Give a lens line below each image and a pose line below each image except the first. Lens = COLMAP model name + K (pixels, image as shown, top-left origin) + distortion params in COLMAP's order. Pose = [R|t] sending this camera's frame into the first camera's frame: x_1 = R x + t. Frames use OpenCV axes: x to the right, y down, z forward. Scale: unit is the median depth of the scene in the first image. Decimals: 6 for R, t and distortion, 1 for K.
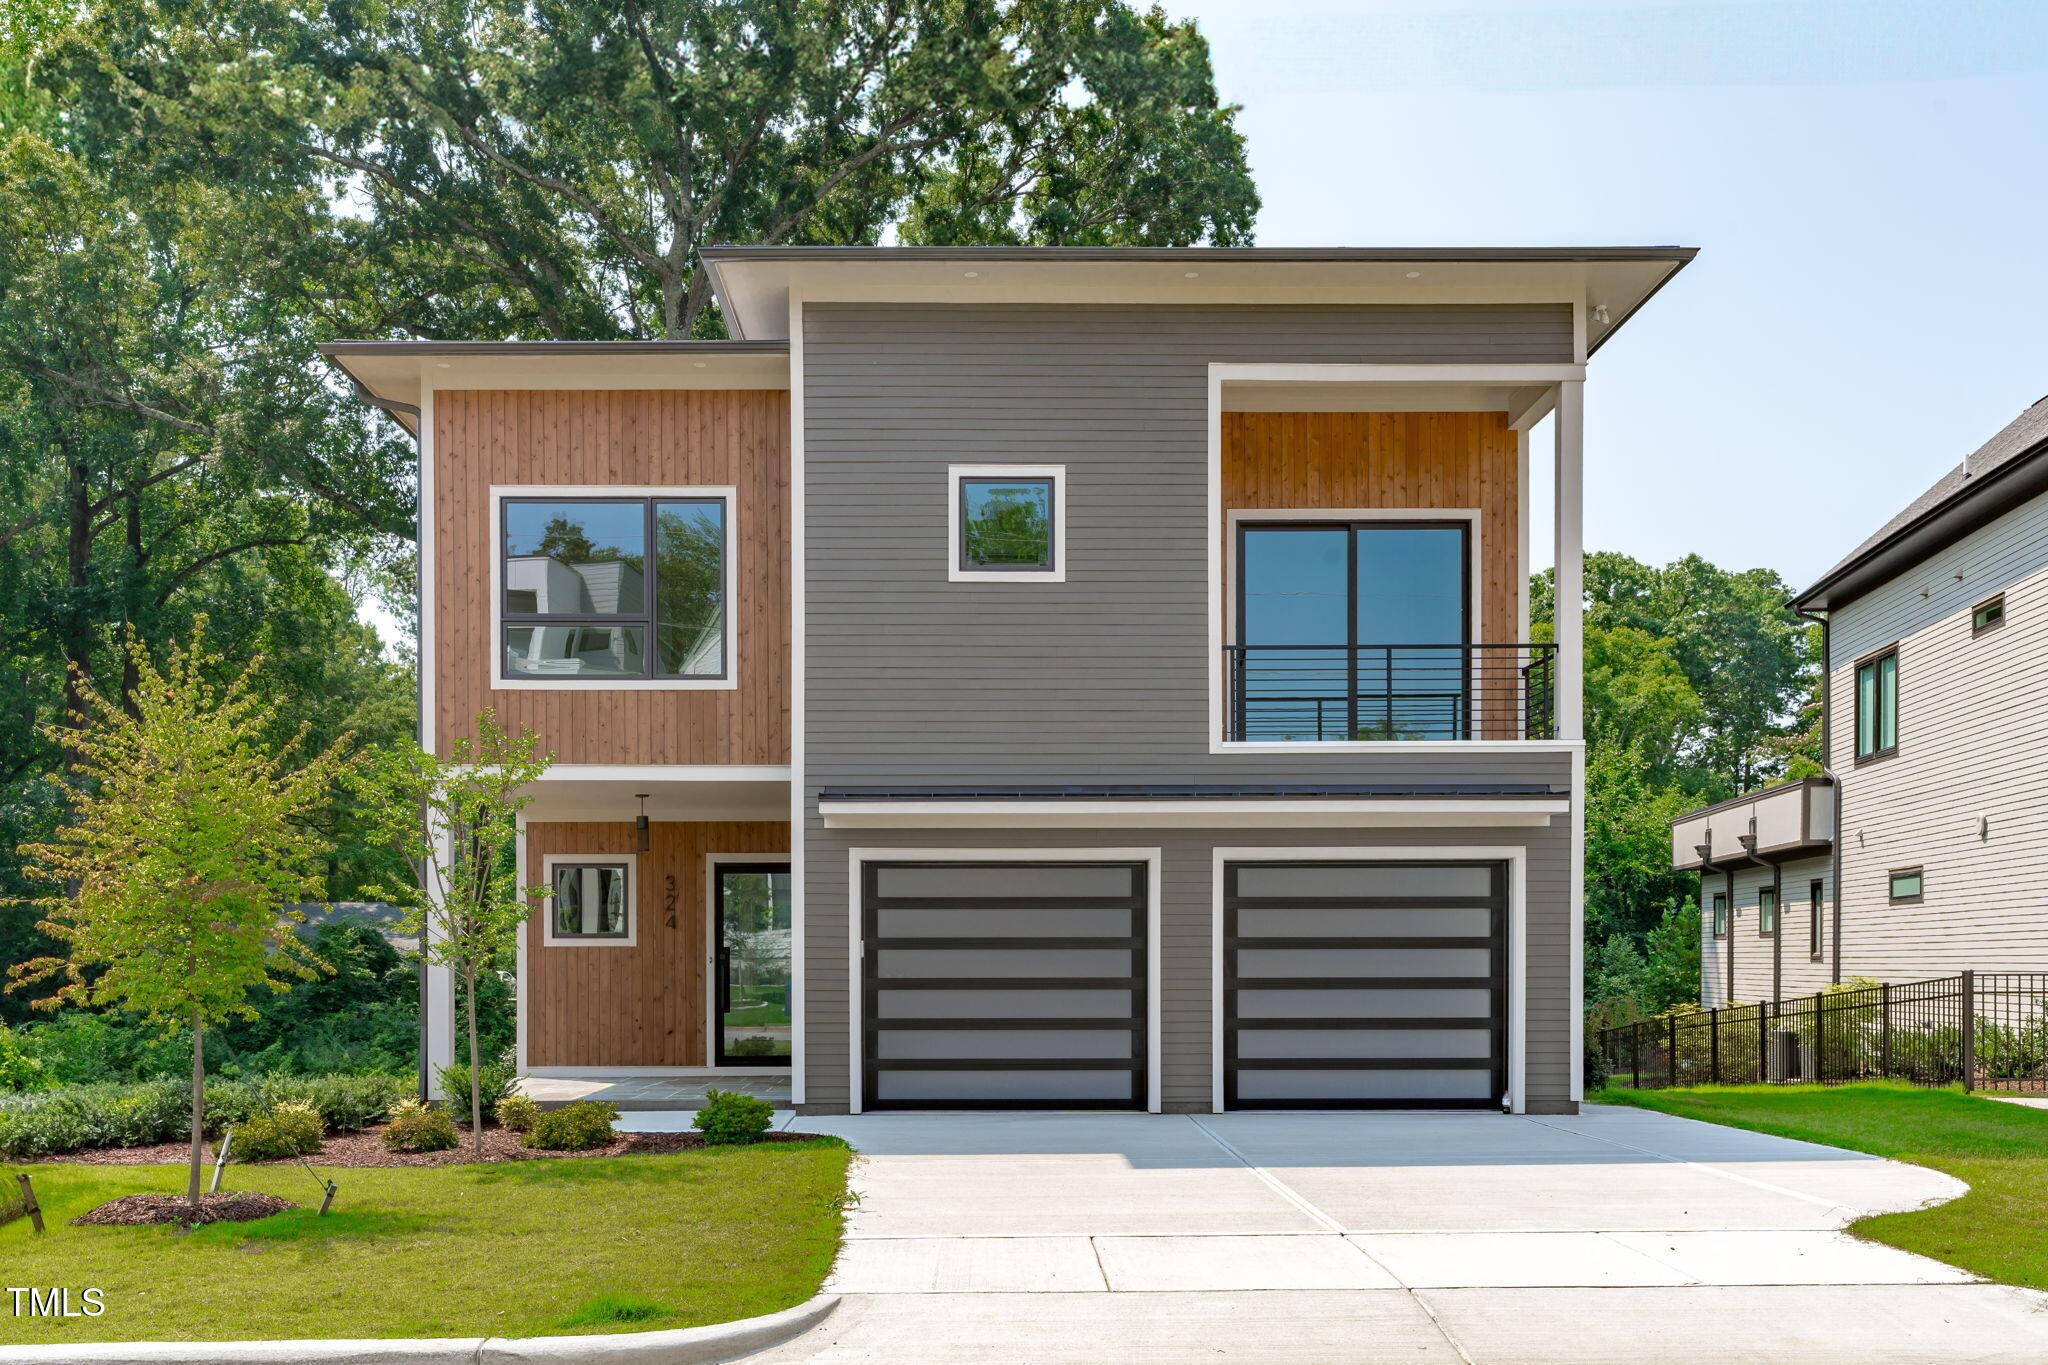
lens RADIAL K [[1816.0, 0, 1024.0], [0, 1816.0, 742.9], [0, 0, 1]] dist [0.005582, -0.002063]
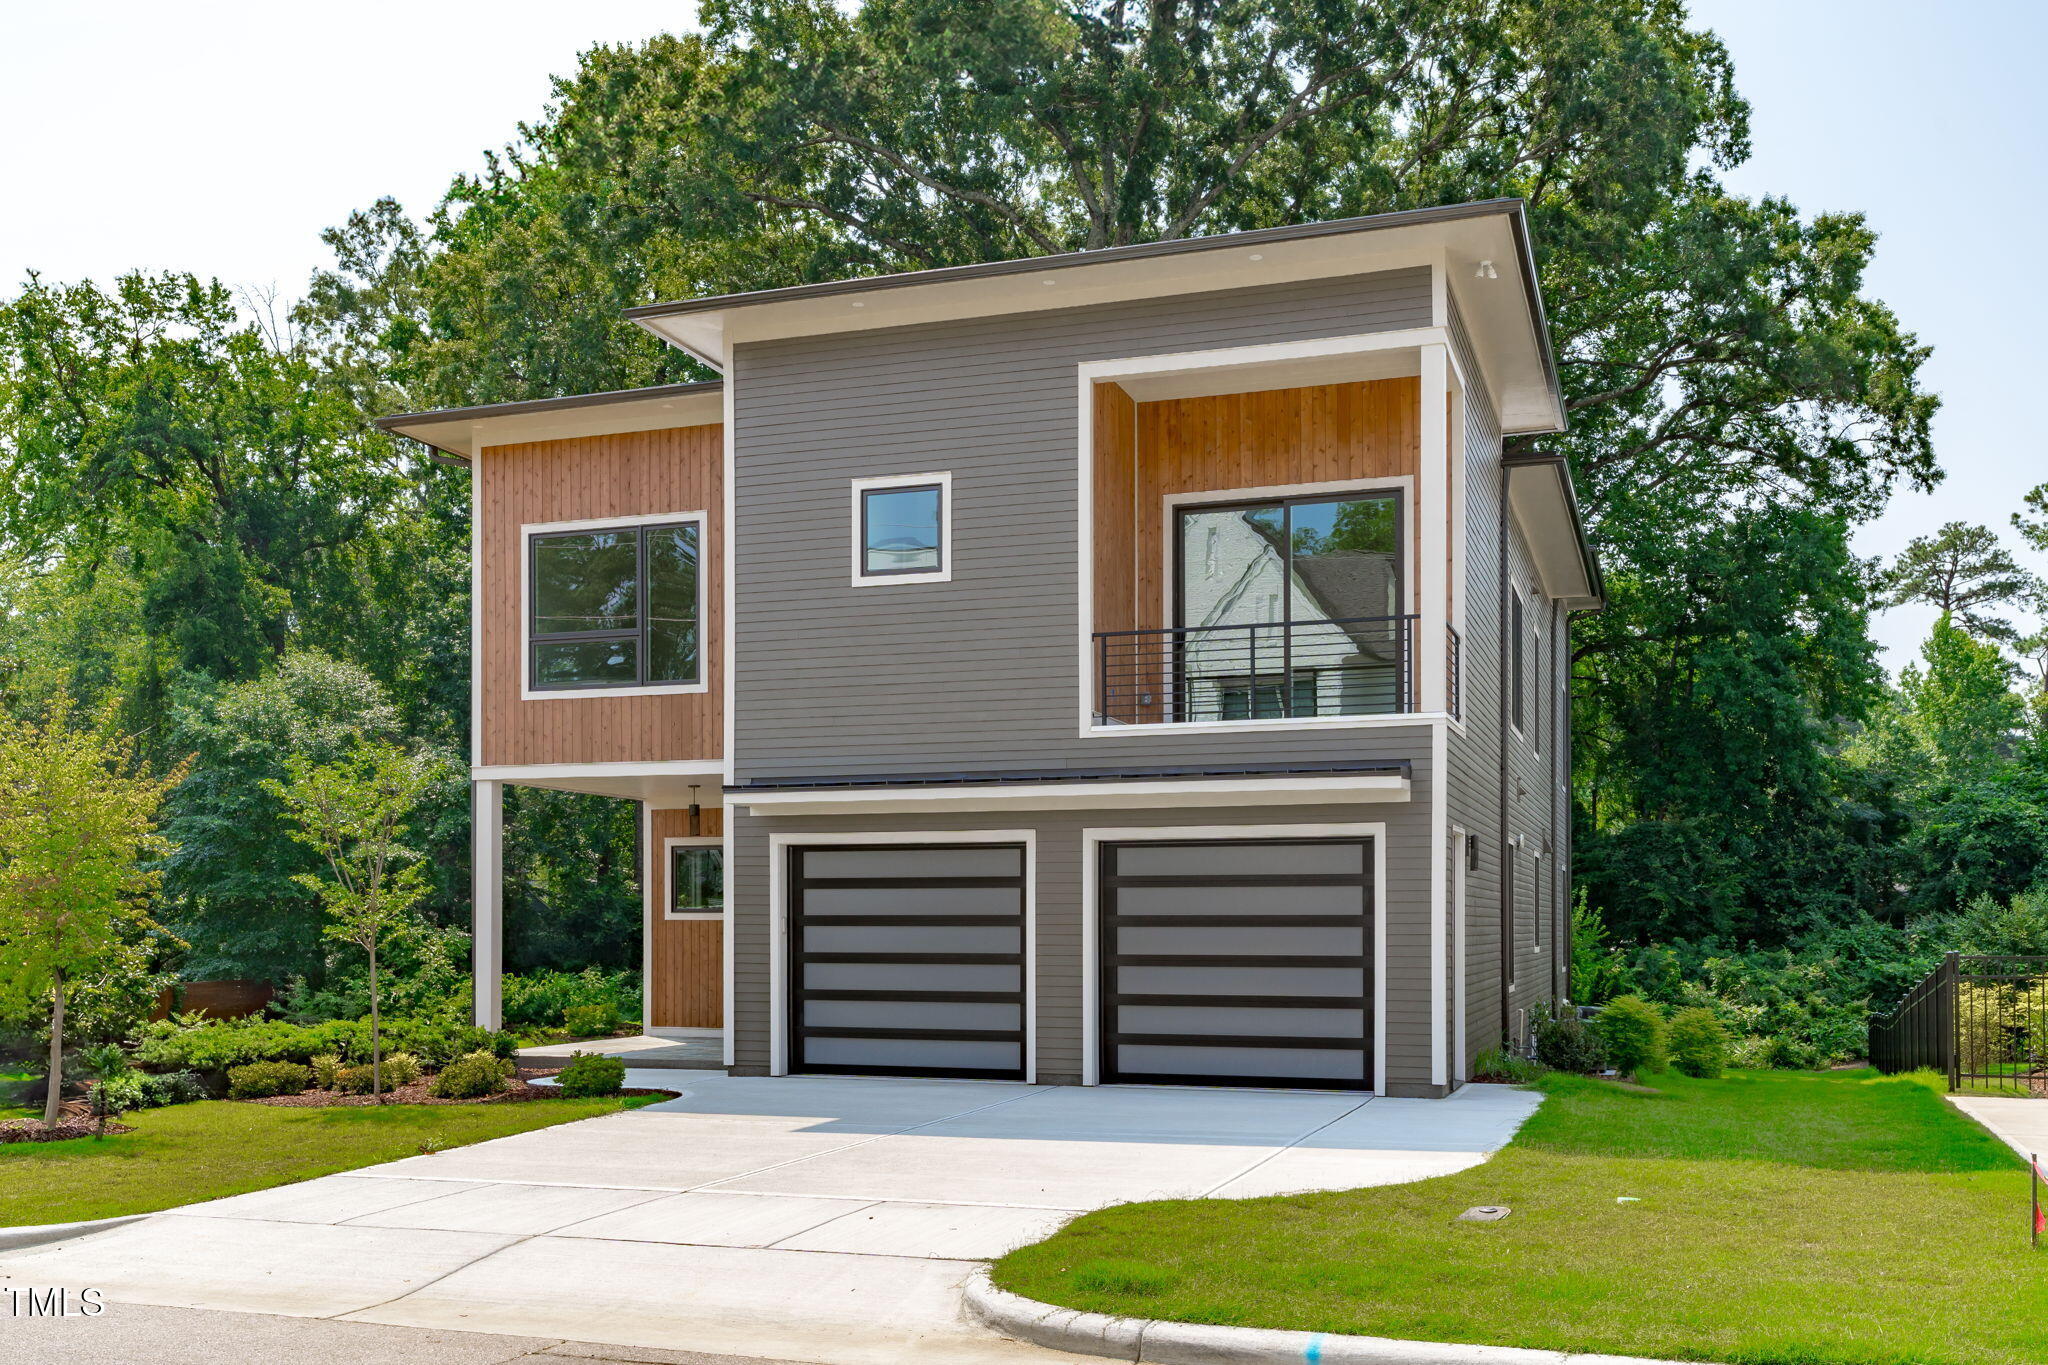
lens RADIAL K [[1862.6, 0, 1024.0], [0, 1862.6, 682.5], [0, 0, 1]] dist [0.003023, 0.001366]
pose [[0.940085, -0.040903, -0.338479, 0.430693], [0.035508, 0.999125, -0.022117, -0.003330], [0.339087, 0.008773, 0.940714, -0.013023]]
